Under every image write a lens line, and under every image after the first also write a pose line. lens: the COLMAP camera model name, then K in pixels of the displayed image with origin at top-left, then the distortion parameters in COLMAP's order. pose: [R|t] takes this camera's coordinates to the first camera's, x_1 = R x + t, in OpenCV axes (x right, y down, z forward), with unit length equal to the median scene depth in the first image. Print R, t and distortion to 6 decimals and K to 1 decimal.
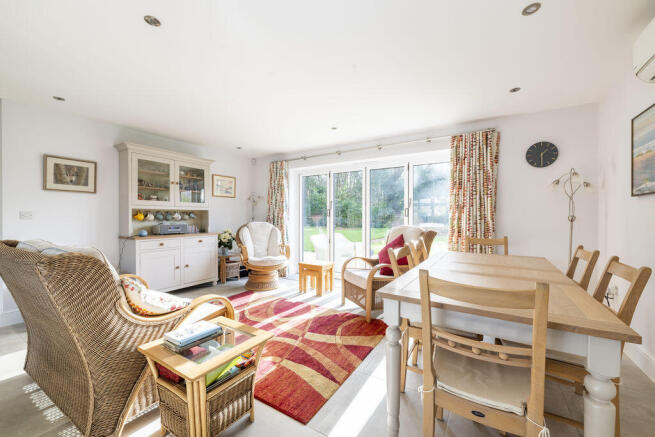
lens RADIAL K [[261.4, 0, 327.5], [0, 261.4, 218.5], [0, 0, 1]] dist [-0.000371, -0.000011]
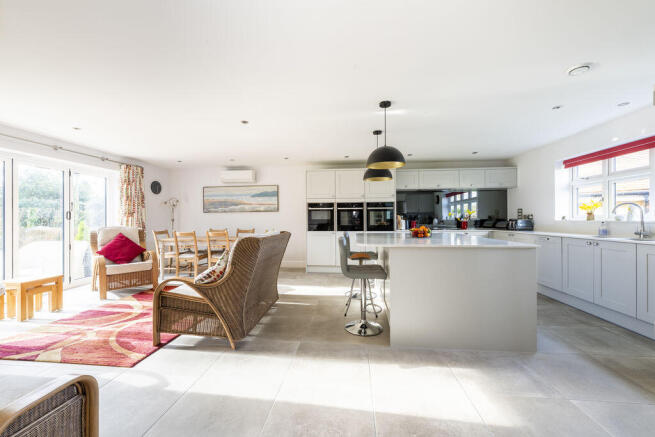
lens RADIAL K [[261.4, 0, 327.5], [0, 261.4, 218.5], [0, 0, 1]] dist [-0.000371, -0.000011]
pose [[-0.443136, -0.002373, 0.896451, -1.365882], [0.004618, 0.999977, 0.004929, -0.014405], [-0.896442, 0.006324, -0.443115, 0.649867]]
